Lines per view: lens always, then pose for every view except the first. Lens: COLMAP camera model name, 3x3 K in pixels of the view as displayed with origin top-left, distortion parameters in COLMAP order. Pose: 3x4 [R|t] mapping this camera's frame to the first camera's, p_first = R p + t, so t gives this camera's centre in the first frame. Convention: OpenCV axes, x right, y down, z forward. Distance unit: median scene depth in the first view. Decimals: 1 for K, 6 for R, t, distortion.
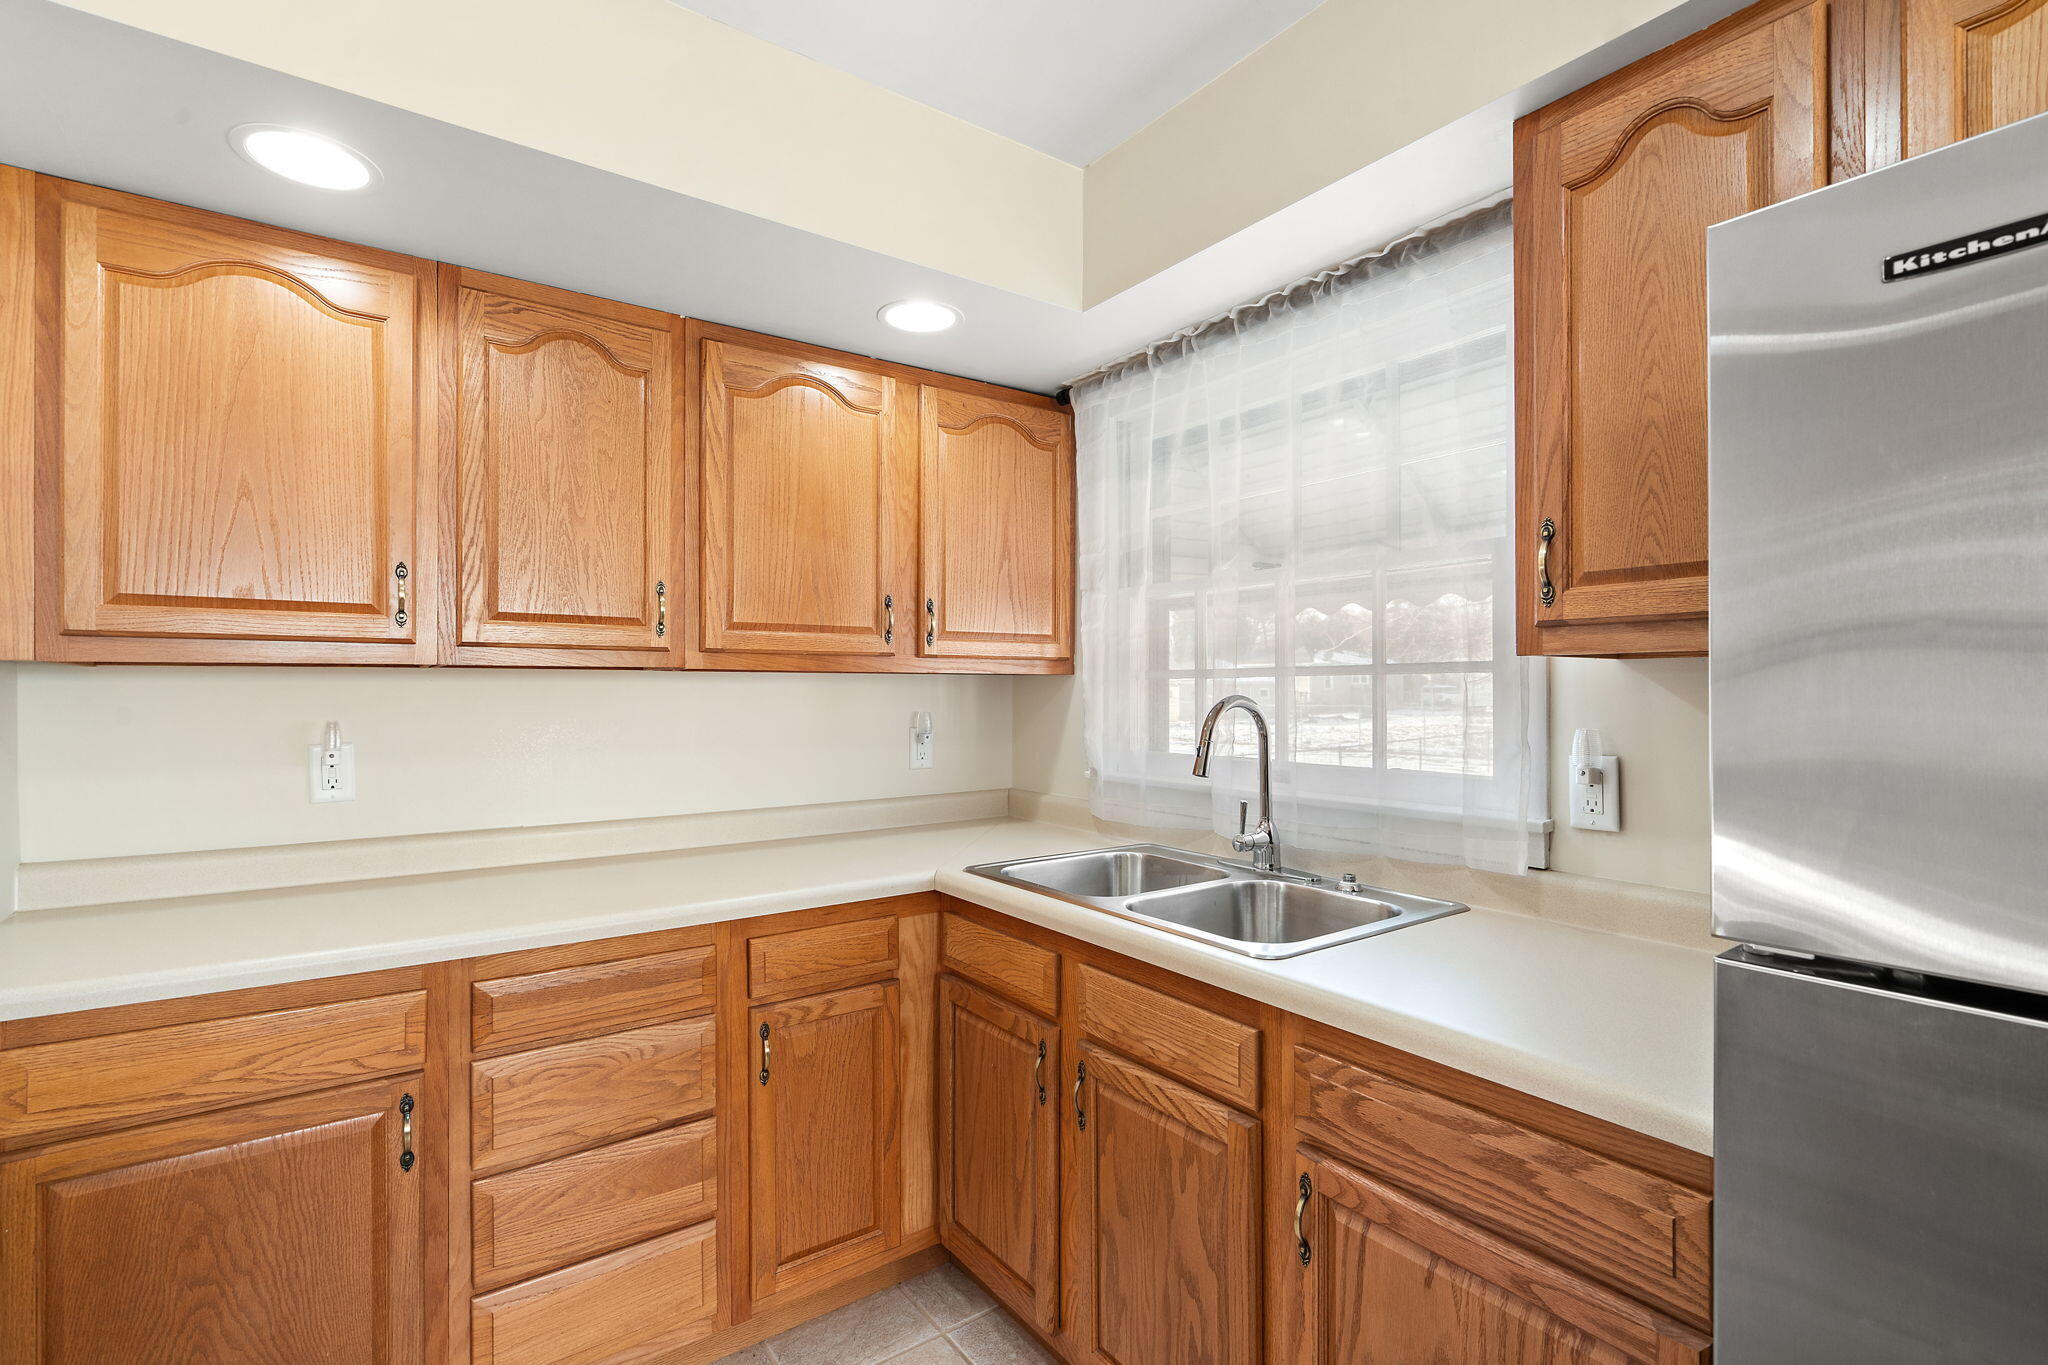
lens RADIAL K [[935.0, 0, 1024.0], [0, 935.0, 682.5], [0, 0, 1]] dist [-0.002885, 0.000228]
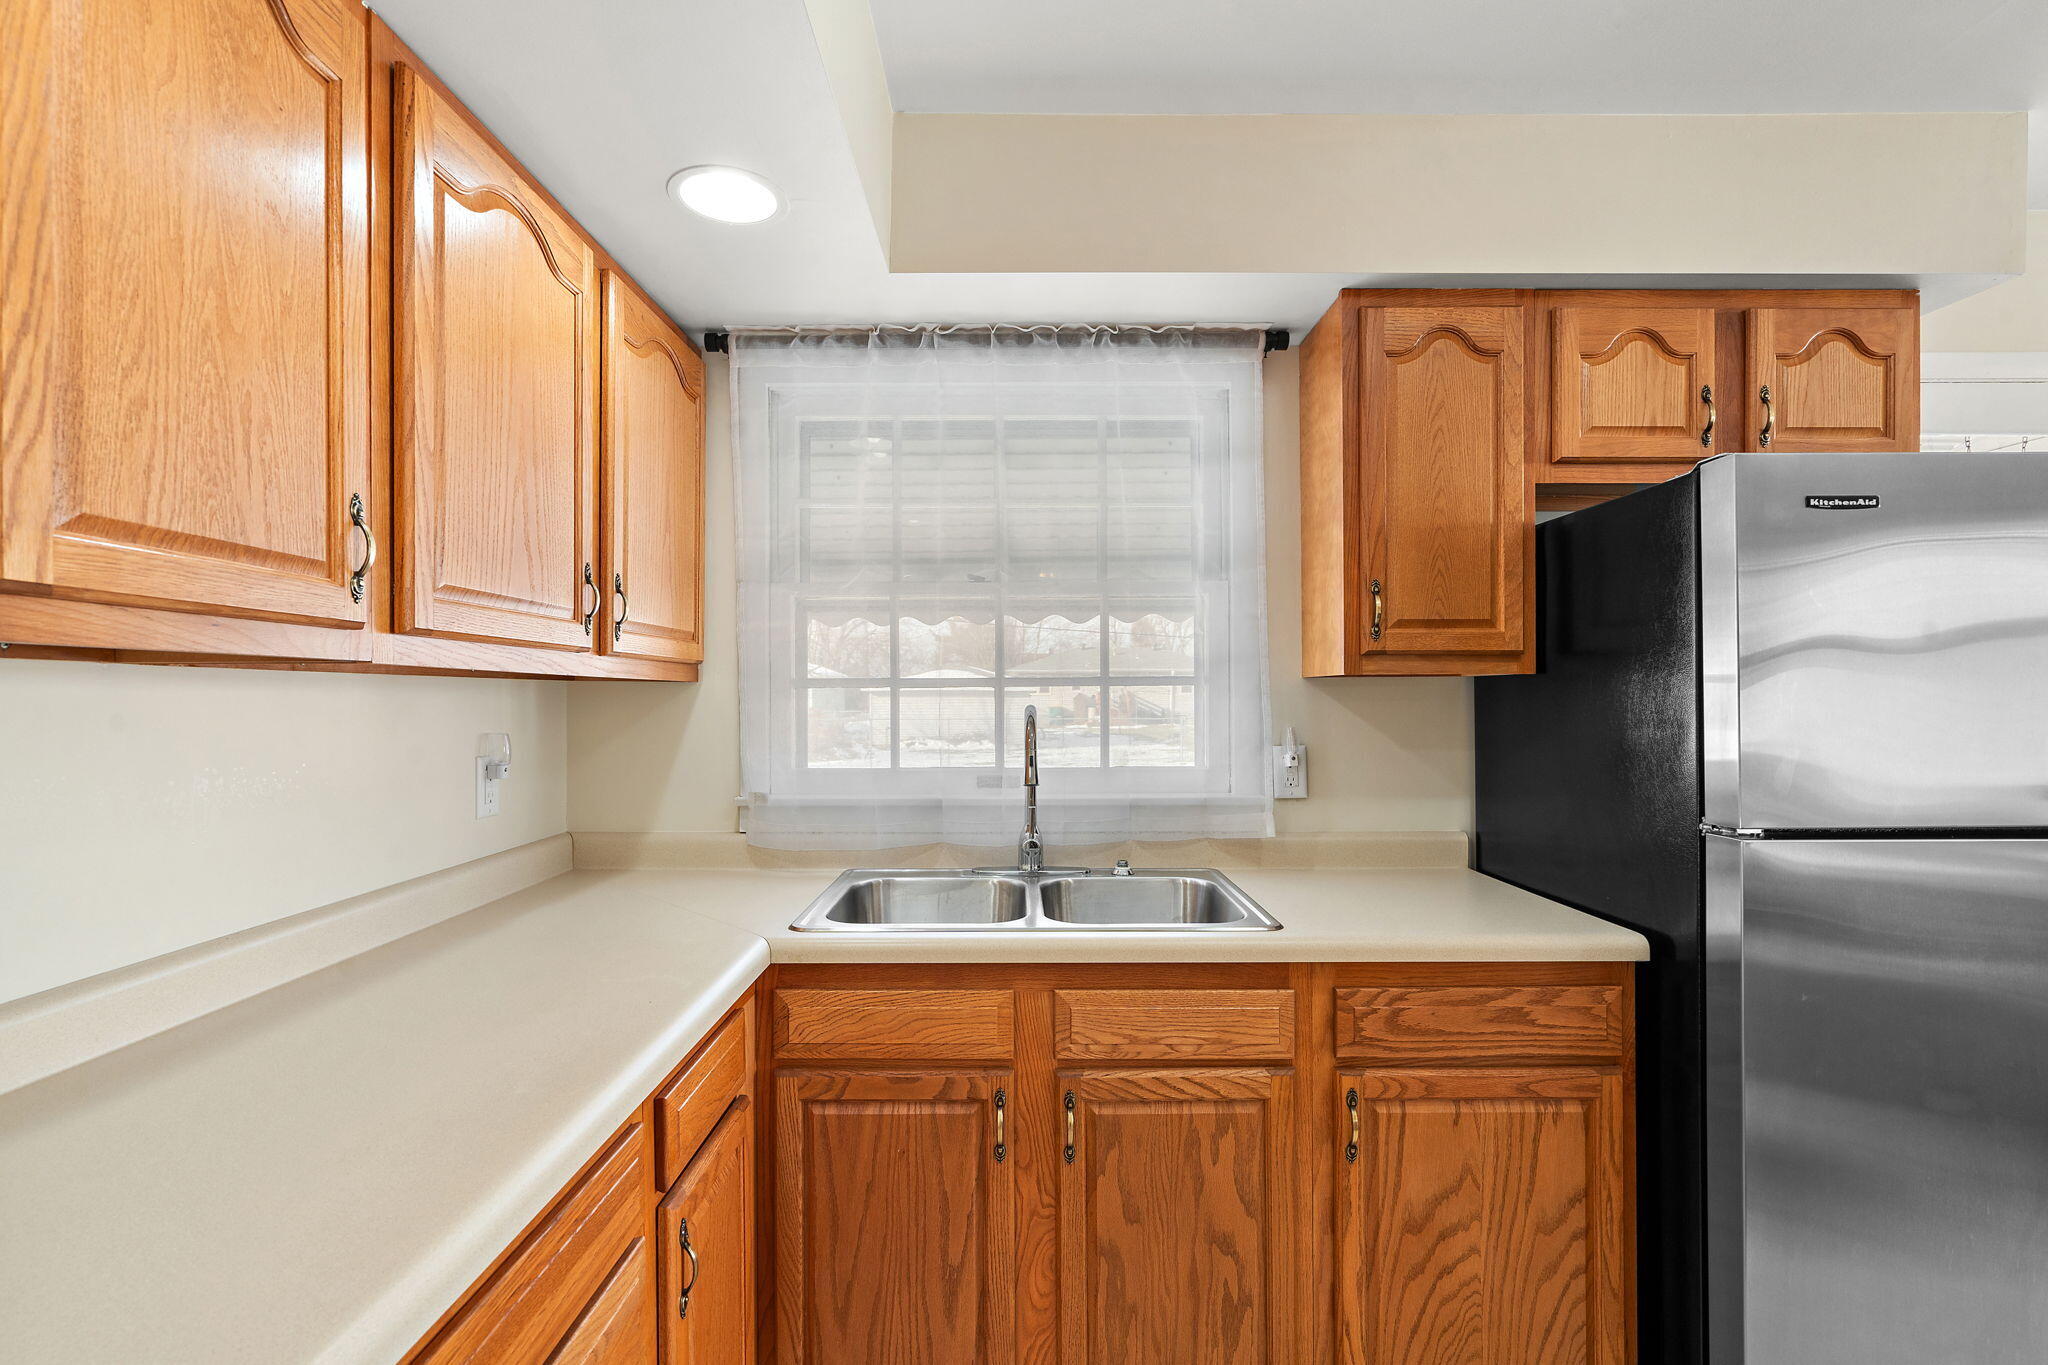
lens RADIAL K [[937.5, 0, 1025.8], [0, 937.5, 694.3], [0, 0, 1]] dist [-0.002696, 0.000148]
pose [[0.579747, 0.001567, 0.814795, -0.838656], [-0.004315, 0.999990, 0.001147, 0.001355], [-0.814785, -0.004181, 0.579748, 0.549840]]
